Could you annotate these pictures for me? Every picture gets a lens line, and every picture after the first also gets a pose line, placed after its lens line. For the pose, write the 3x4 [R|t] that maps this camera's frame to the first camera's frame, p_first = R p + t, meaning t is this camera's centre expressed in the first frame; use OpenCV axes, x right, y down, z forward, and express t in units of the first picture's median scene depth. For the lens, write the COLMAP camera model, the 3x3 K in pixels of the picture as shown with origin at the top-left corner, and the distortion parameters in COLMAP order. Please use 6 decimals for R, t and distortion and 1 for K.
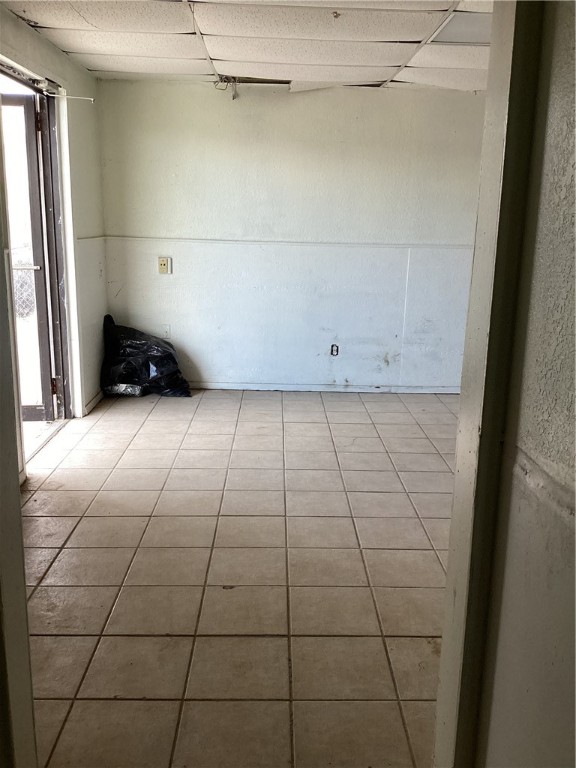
lens RADIAL K [[694.3, 0, 291.3], [0, 694.3, 380.4], [0, 0, 1]] dist [0.110755, -0.191871]
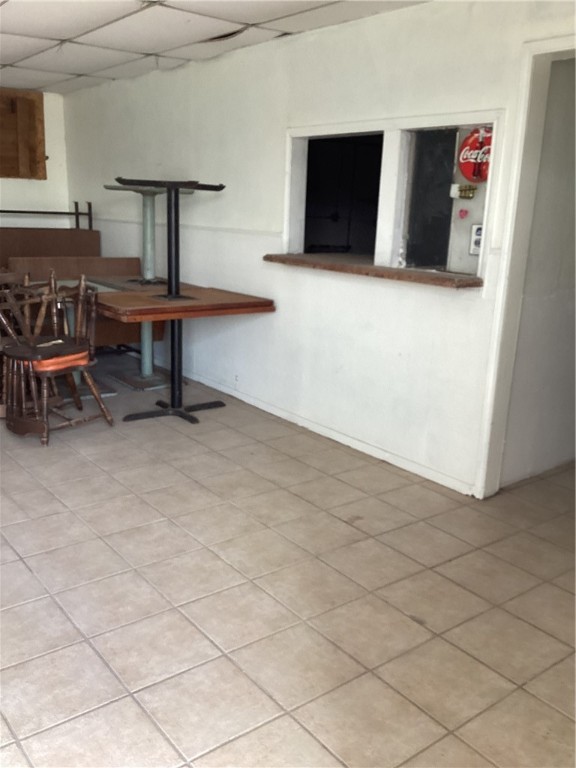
lens RADIAL K [[694.3, 0, 291.3], [0, 694.3, 380.4], [0, 0, 1]] dist [0.110755, -0.191871]
pose [[-0.602380, -0.241522, 0.760793, -0.577190], [0.115683, 0.916645, 0.382594, -0.343706], [-0.789782, 0.318478, -0.524229, 1.423199]]
